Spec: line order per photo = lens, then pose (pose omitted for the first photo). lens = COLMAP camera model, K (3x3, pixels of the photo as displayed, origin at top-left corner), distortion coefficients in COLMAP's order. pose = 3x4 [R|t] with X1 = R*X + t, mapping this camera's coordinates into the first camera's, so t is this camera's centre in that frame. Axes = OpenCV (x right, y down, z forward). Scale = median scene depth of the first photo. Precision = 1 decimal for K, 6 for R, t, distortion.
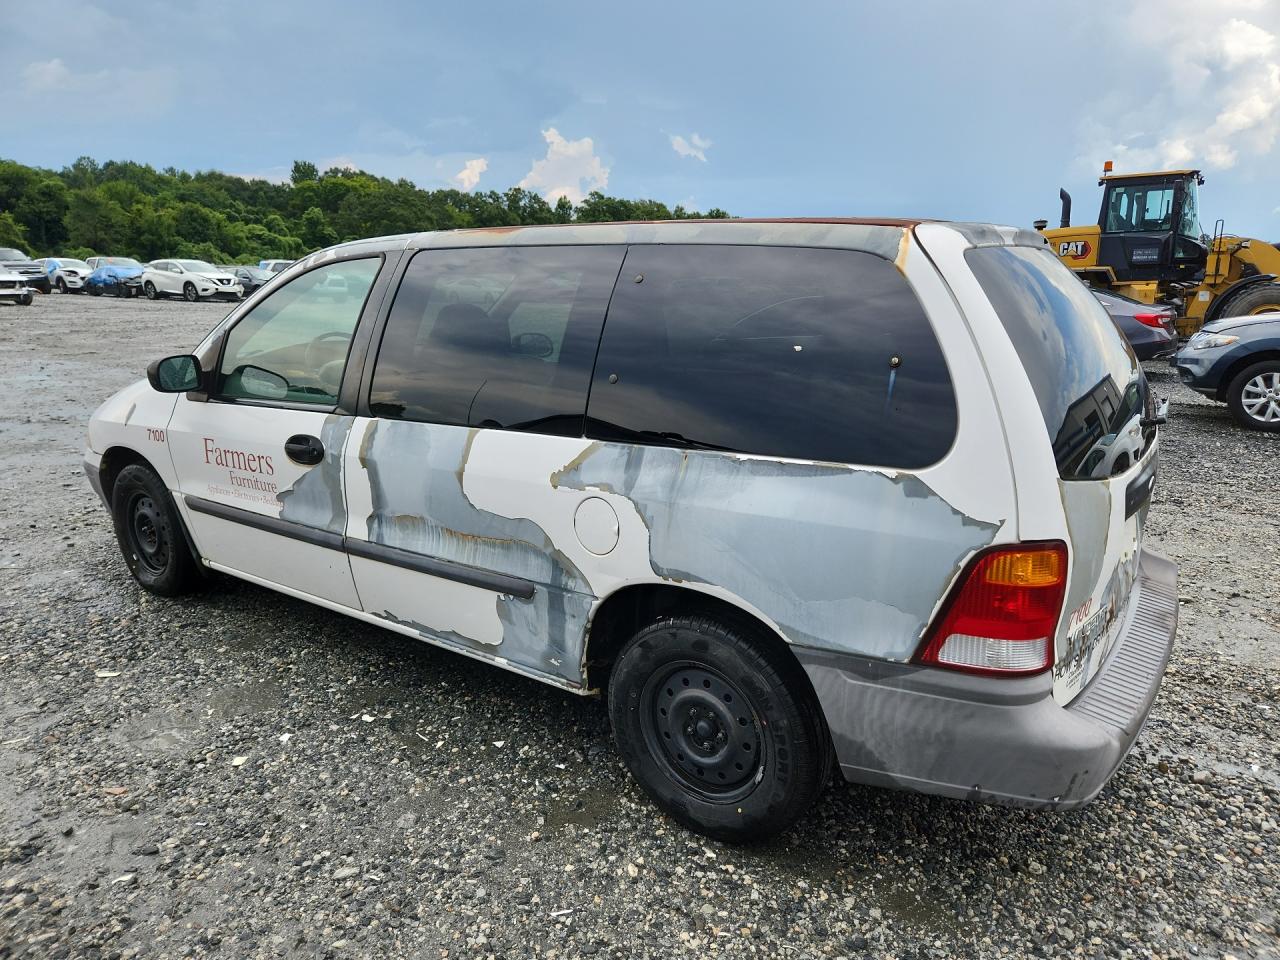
lens RADIAL K [[863.9, 0, 643.9], [0, 863.9, 480.1], [0, 0, 1]] dist [0.044305, -0.026562]
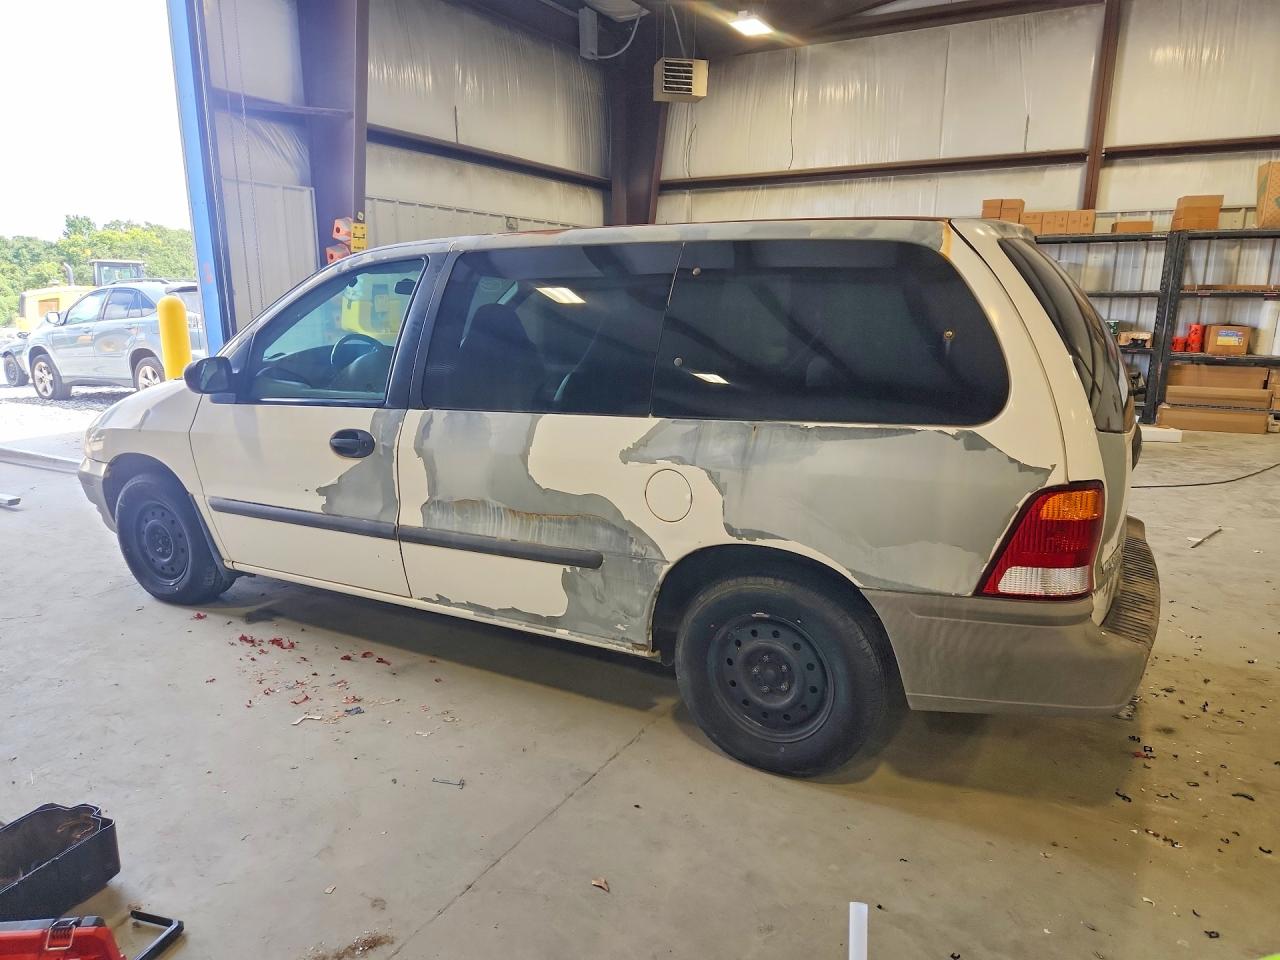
lens RADIAL K [[863.9, 0, 639.2], [0, 863.9, 481.9], [0, 0, 1]] dist [0.044305, -0.026562]
pose [[0.994412, -0.031911, 0.100630, -0.194789], [0.034128, 0.999210, -0.020388, 0.054798], [-0.099900, 0.023708, 0.994715, -0.083722]]
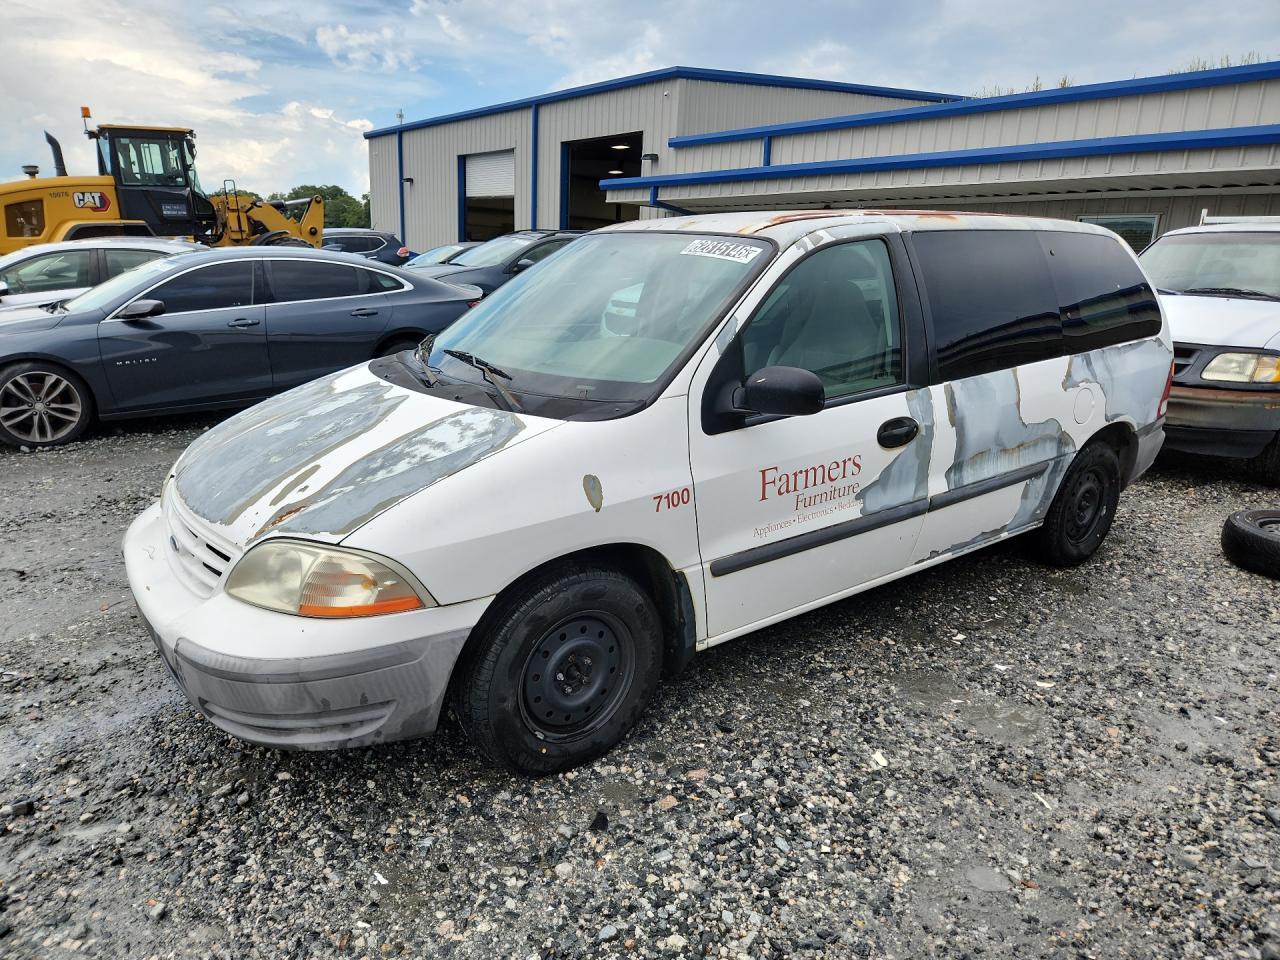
lens RADIAL K [[863.9, 0, 642.5], [0, 863.9, 480.6], [0, 0, 1]] dist [0.044305, -0.026562]
pose [[0.307732, -0.265640, 0.913639, -1.784543], [0.214788, 0.954844, 0.205276, -0.317154], [-0.926913, 0.133069, 0.350893, 1.168062]]
